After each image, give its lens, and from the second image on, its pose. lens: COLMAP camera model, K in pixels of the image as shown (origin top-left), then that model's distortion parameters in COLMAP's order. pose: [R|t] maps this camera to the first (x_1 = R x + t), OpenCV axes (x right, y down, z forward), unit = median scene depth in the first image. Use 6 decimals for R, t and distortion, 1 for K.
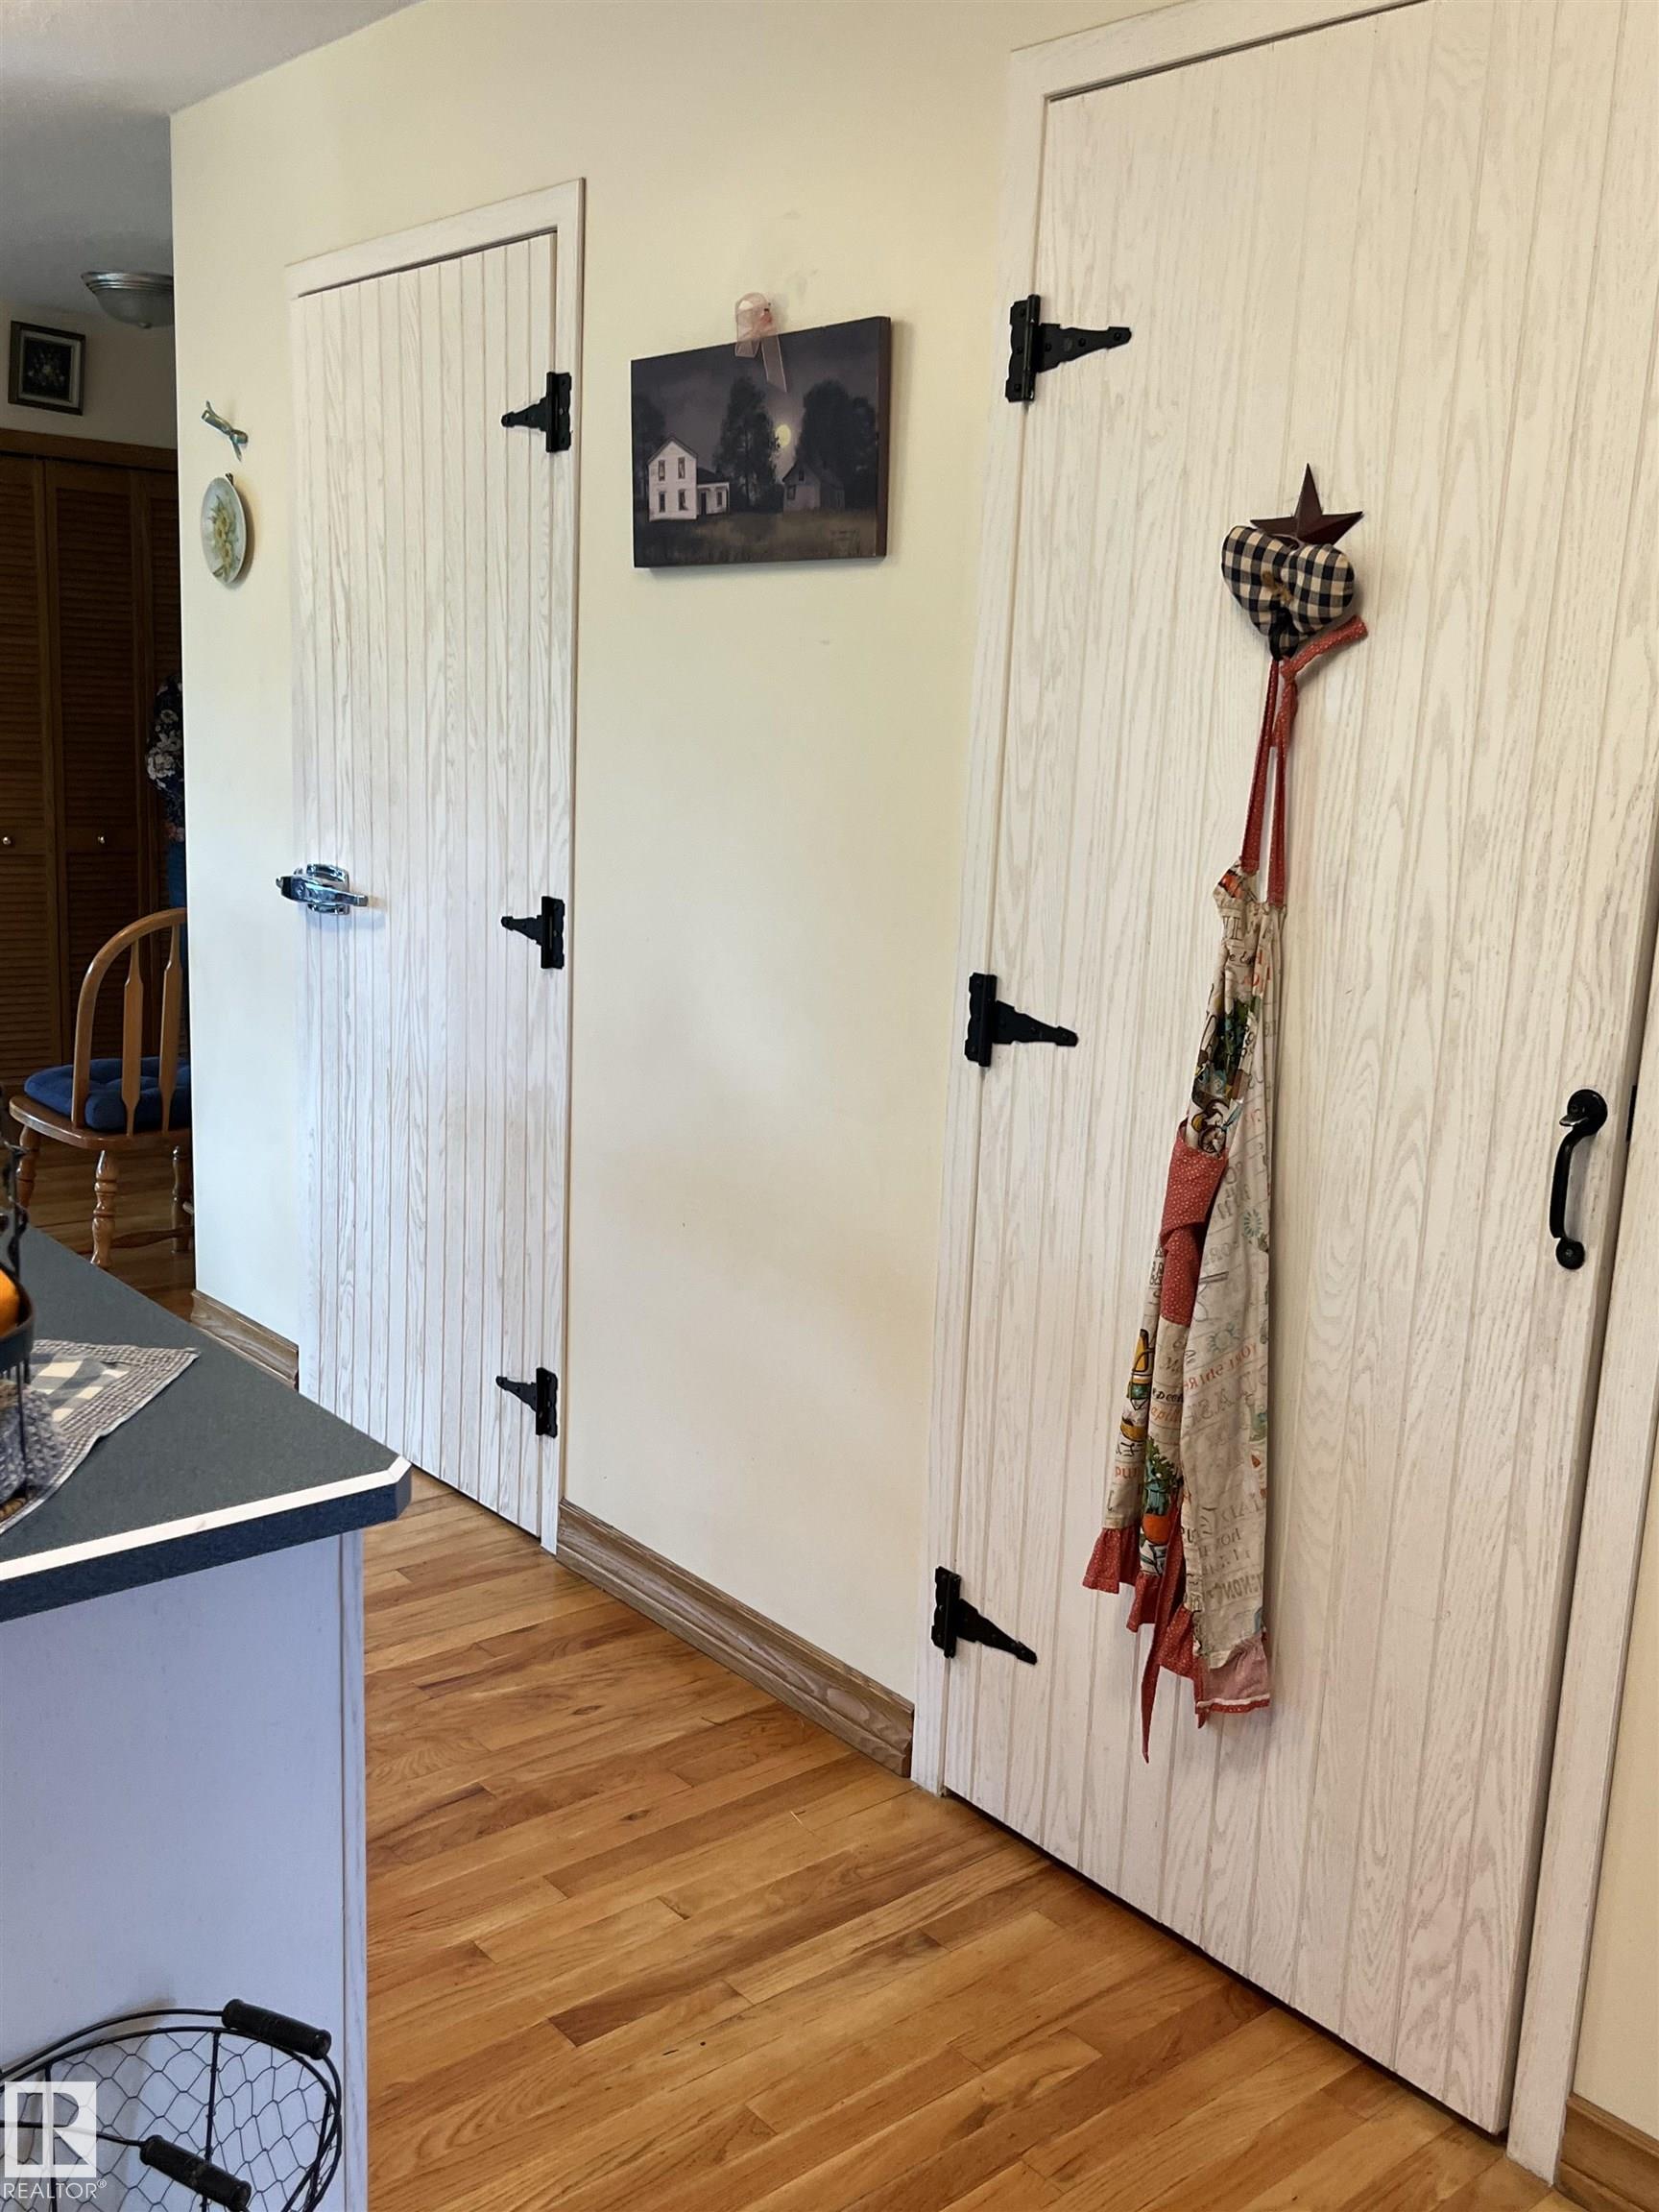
lens RADIAL K [[1943.7, 0, 829.5], [0, 1943.7, 1106.0], [0, 0, 1]] dist [0.029490, -0.007798]
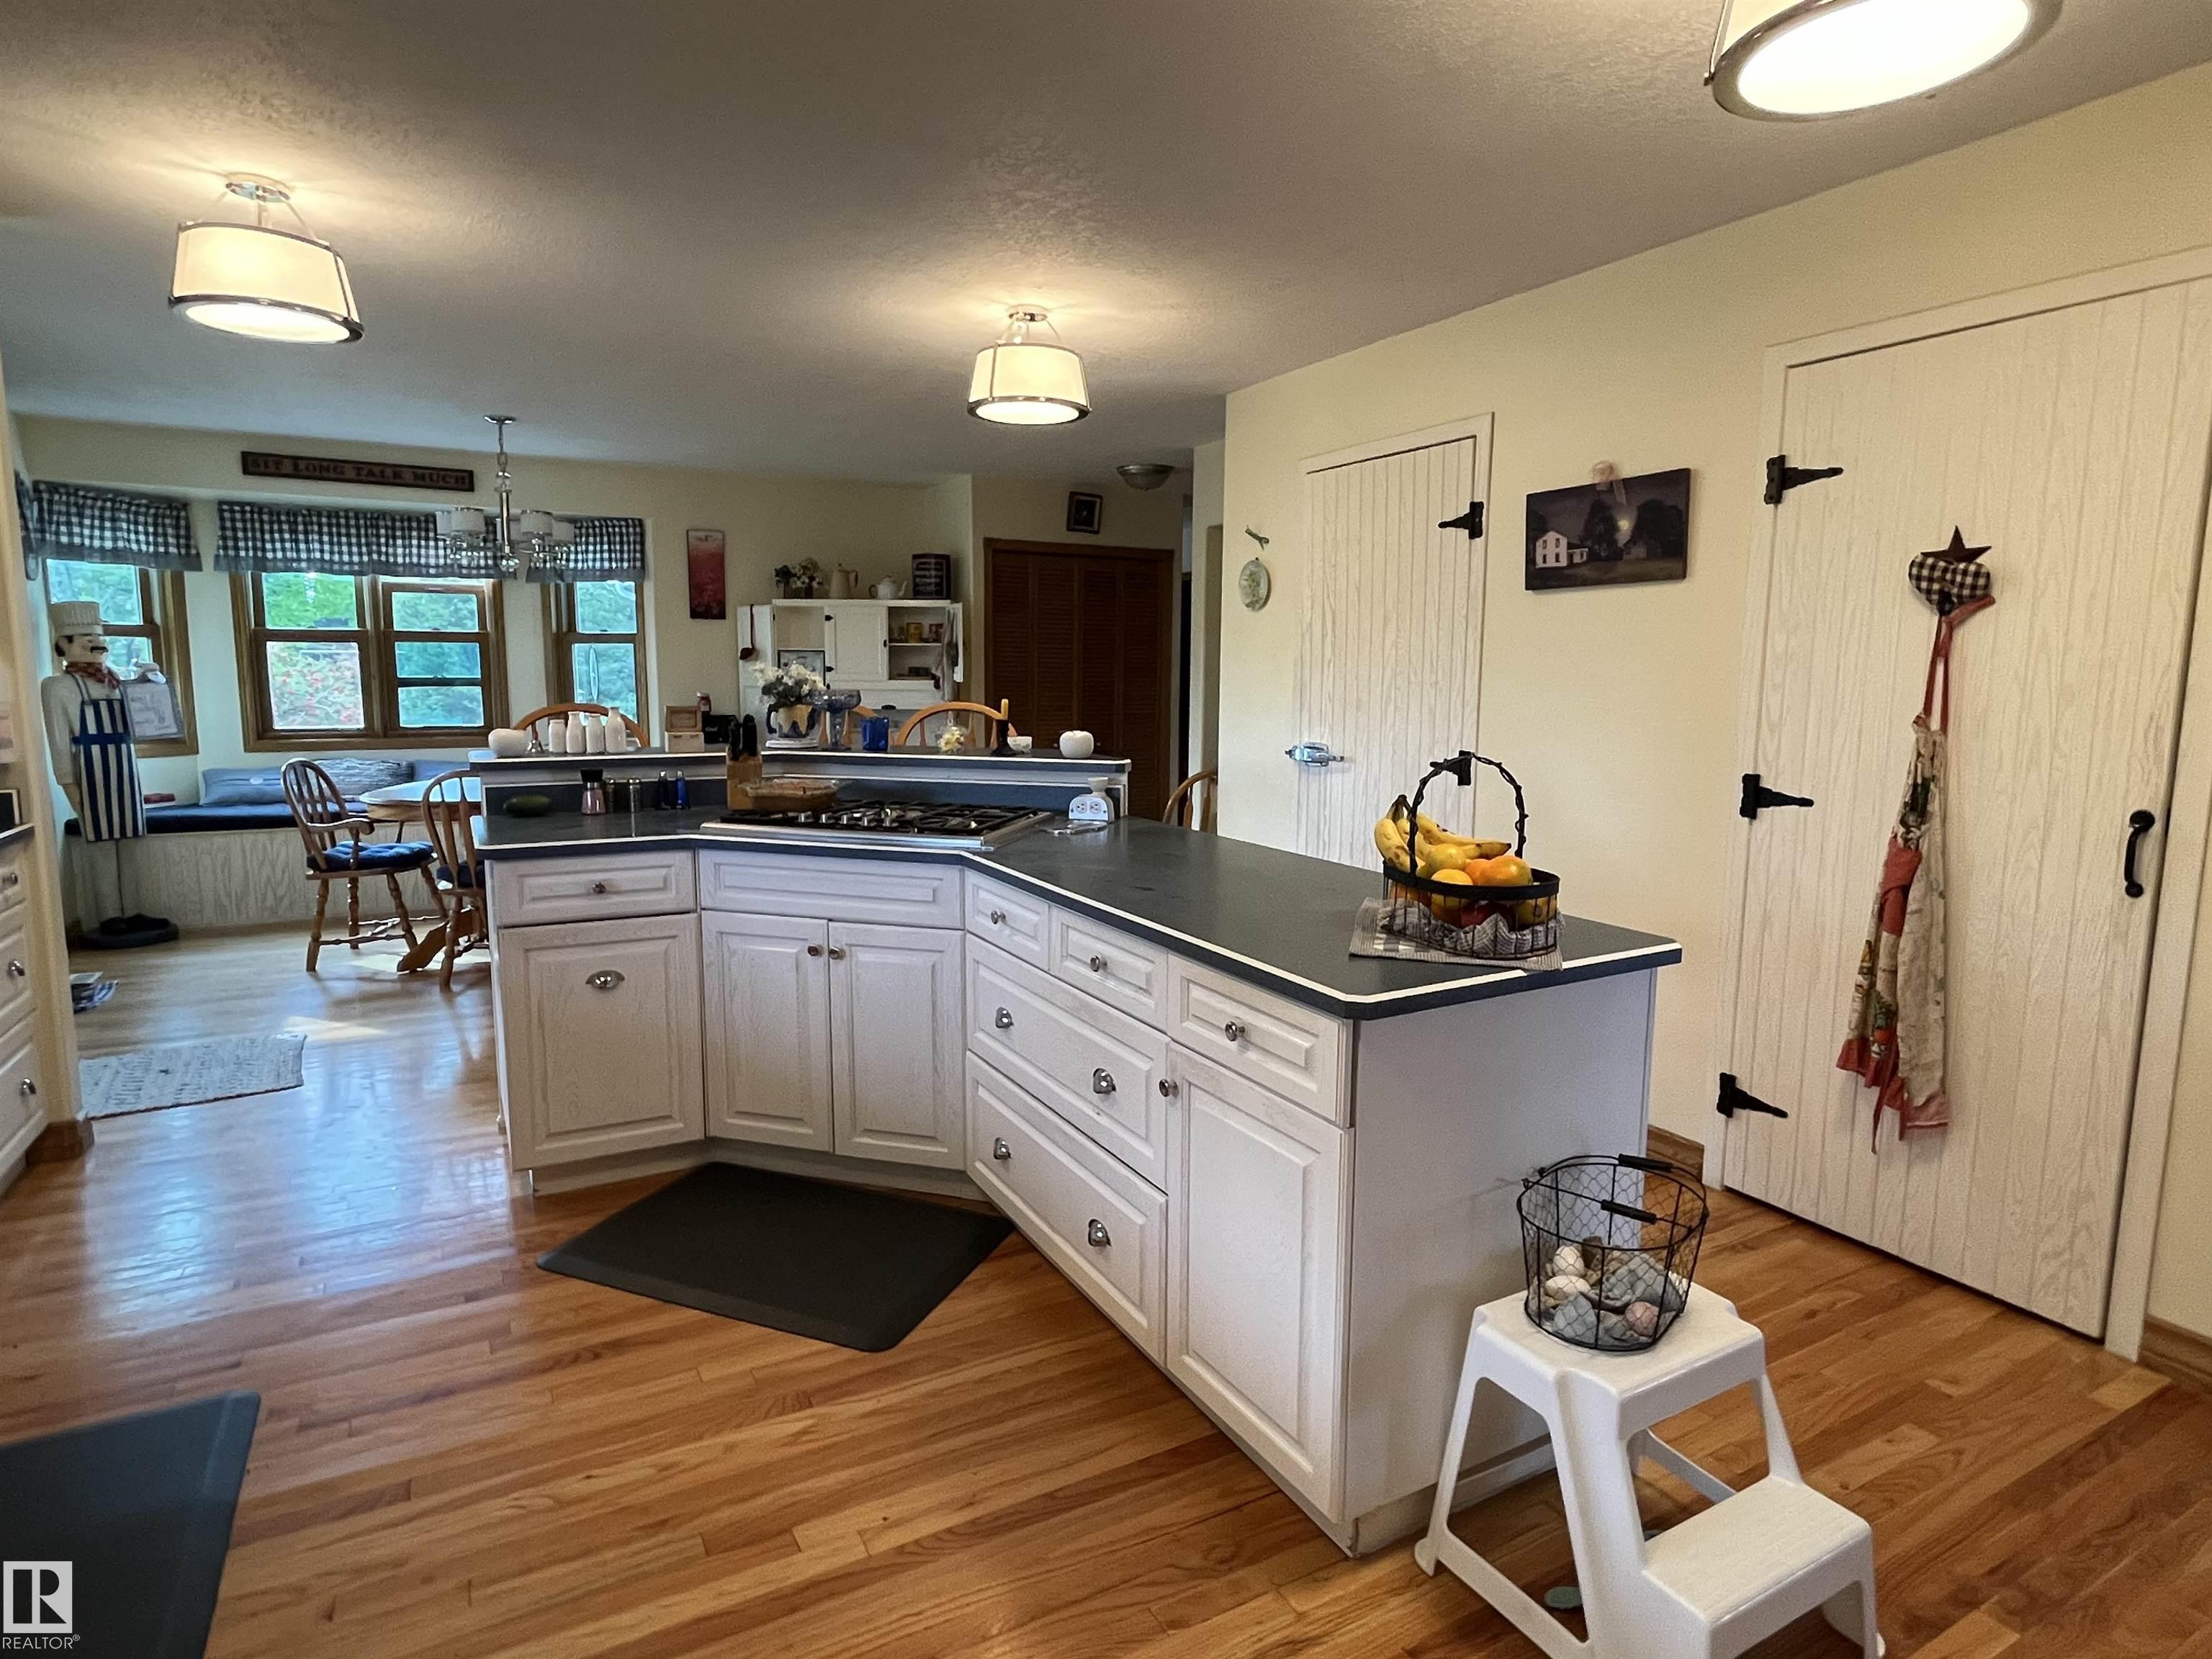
lens RADIAL K [[1163.5, 0, 1106.0], [0, 1163.5, 829.5], [0, 0, 1]] dist [-0.013696, 0.011360]
pose [[0.981533, -0.009588, -0.191052, -0.385958], [-0.004577, 0.997280, -0.073567, 0.090189], [0.191237, 0.073083, 0.978819, -0.354338]]
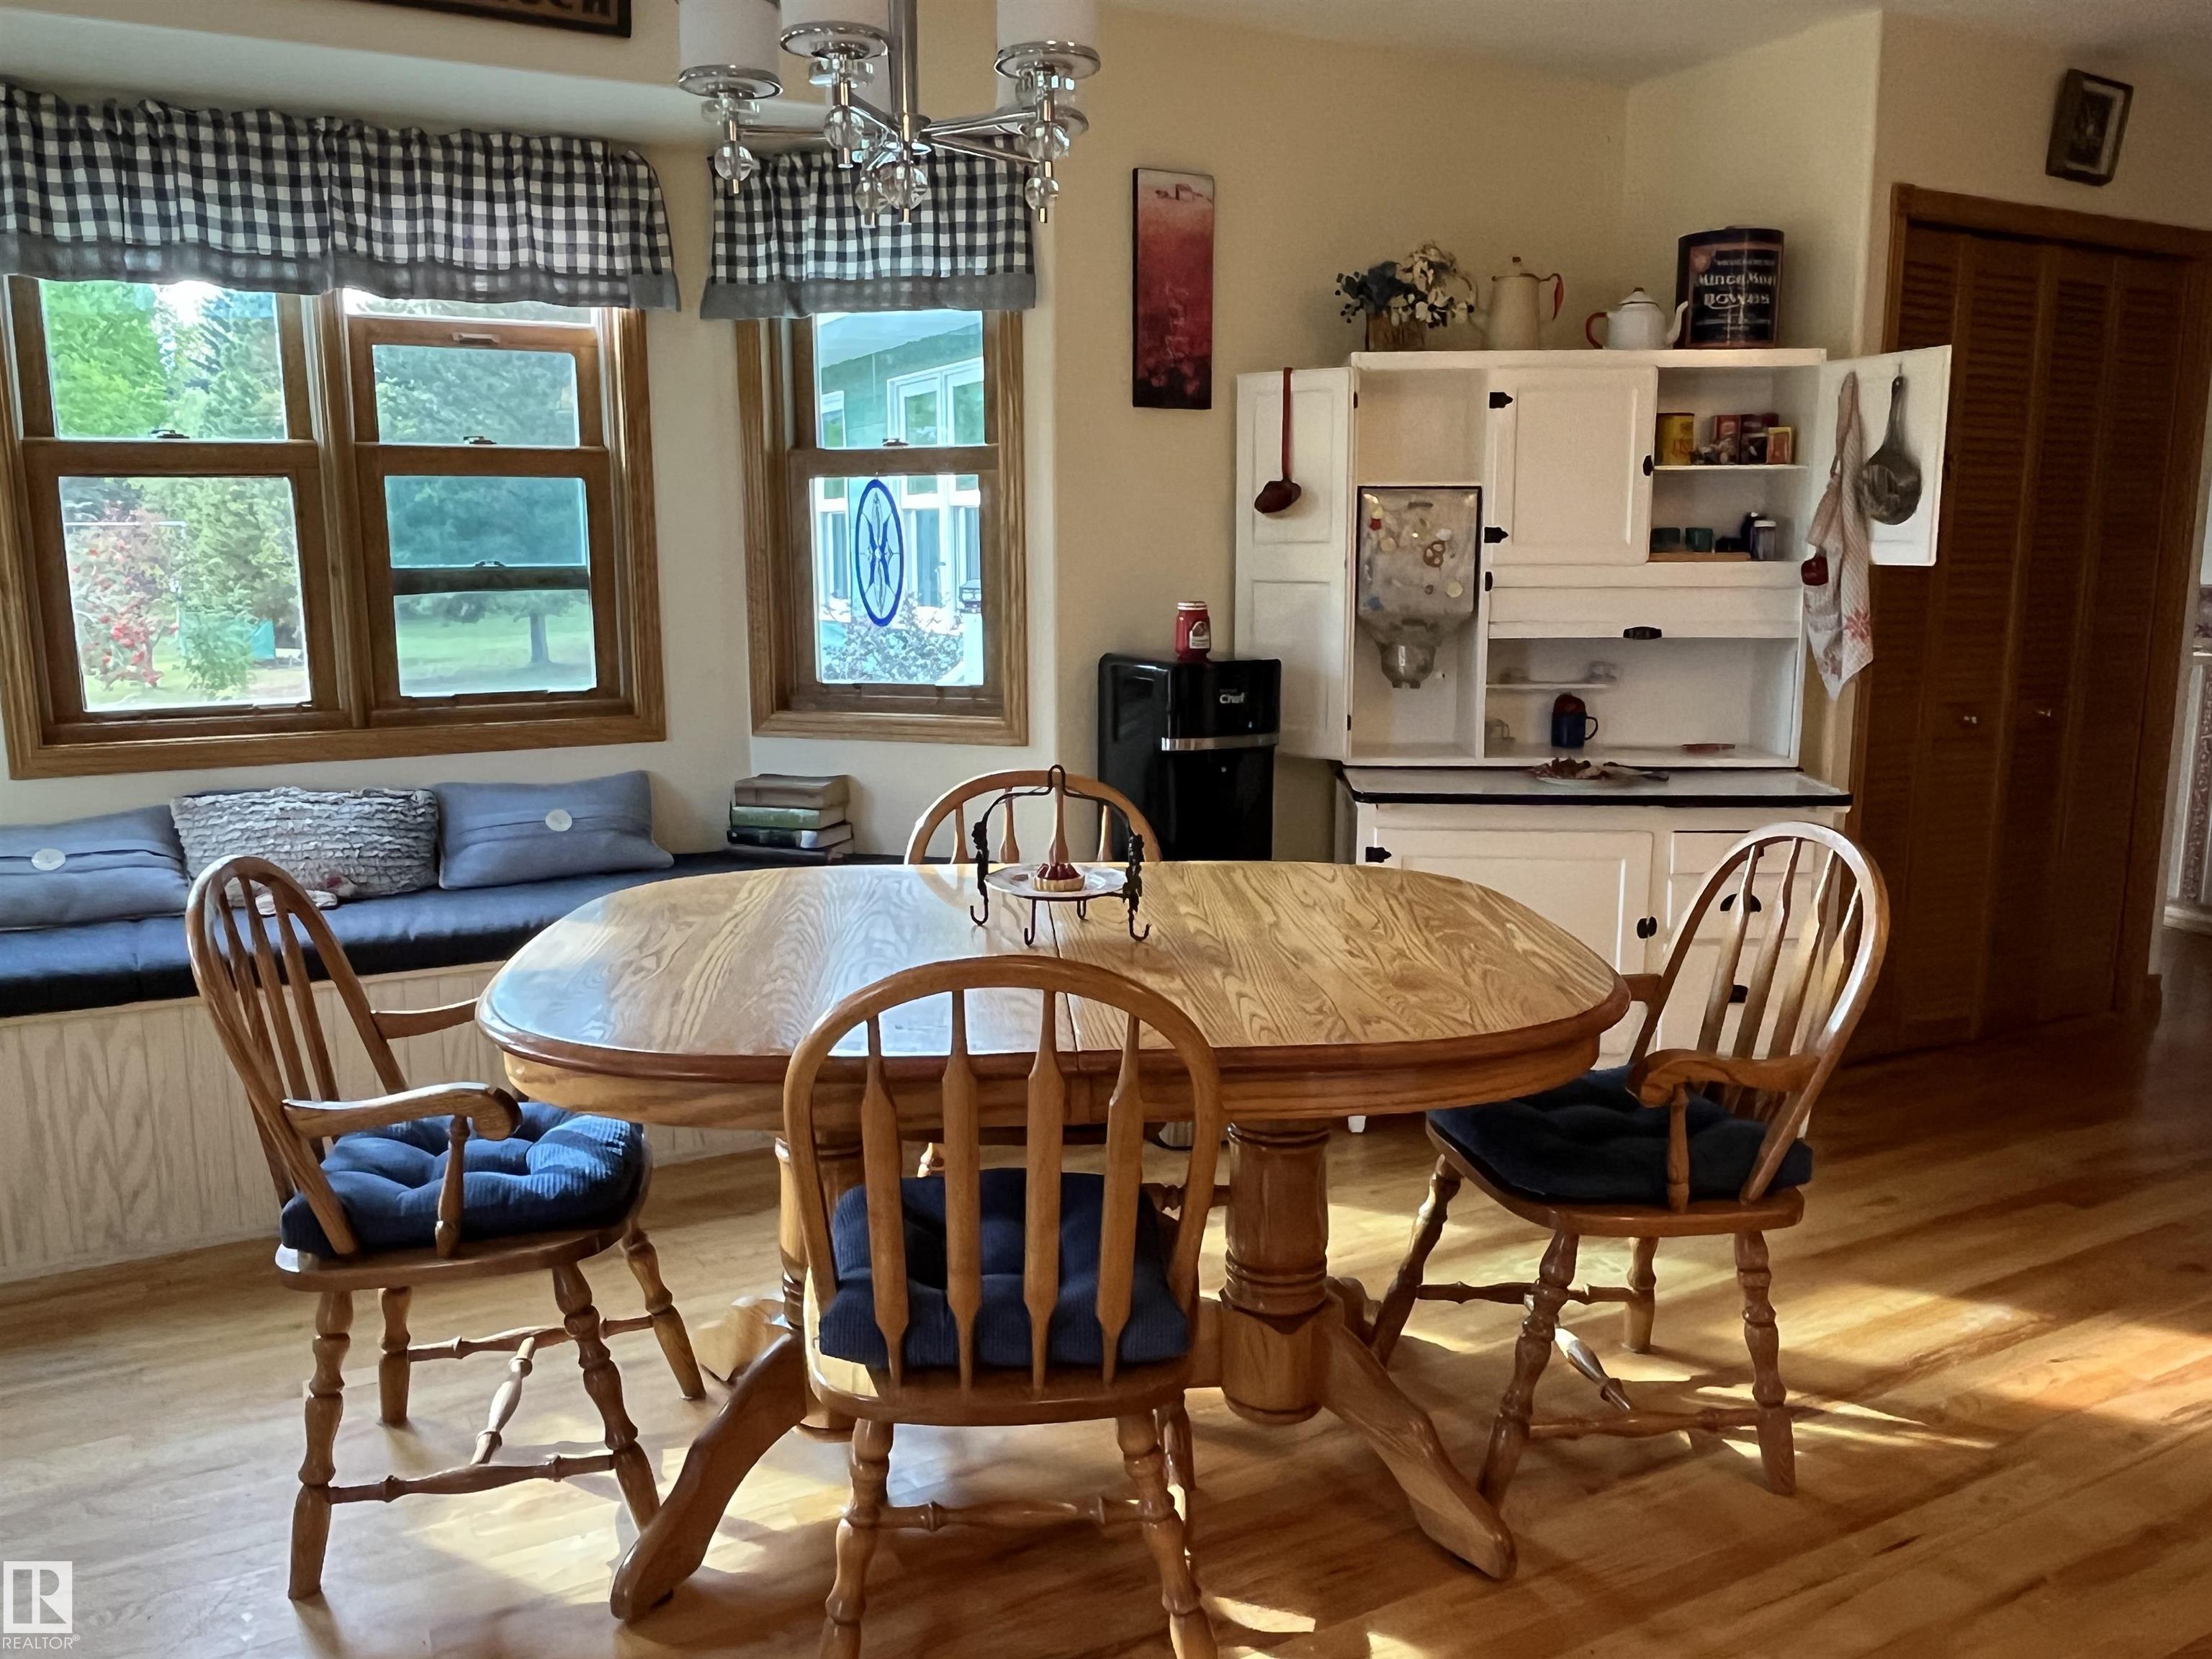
lens RADIAL K [[1612.7, 0, 1106.0], [0, 1612.7, 829.5], [0, 0, 1]] dist [-0.004544, 0.000215]
pose [[0.978399, -0.011474, -0.206406, -1.659827], [0.005238, 0.999514, -0.030736, -0.187670], [0.206658, 0.028991, 0.977984, 0.730295]]
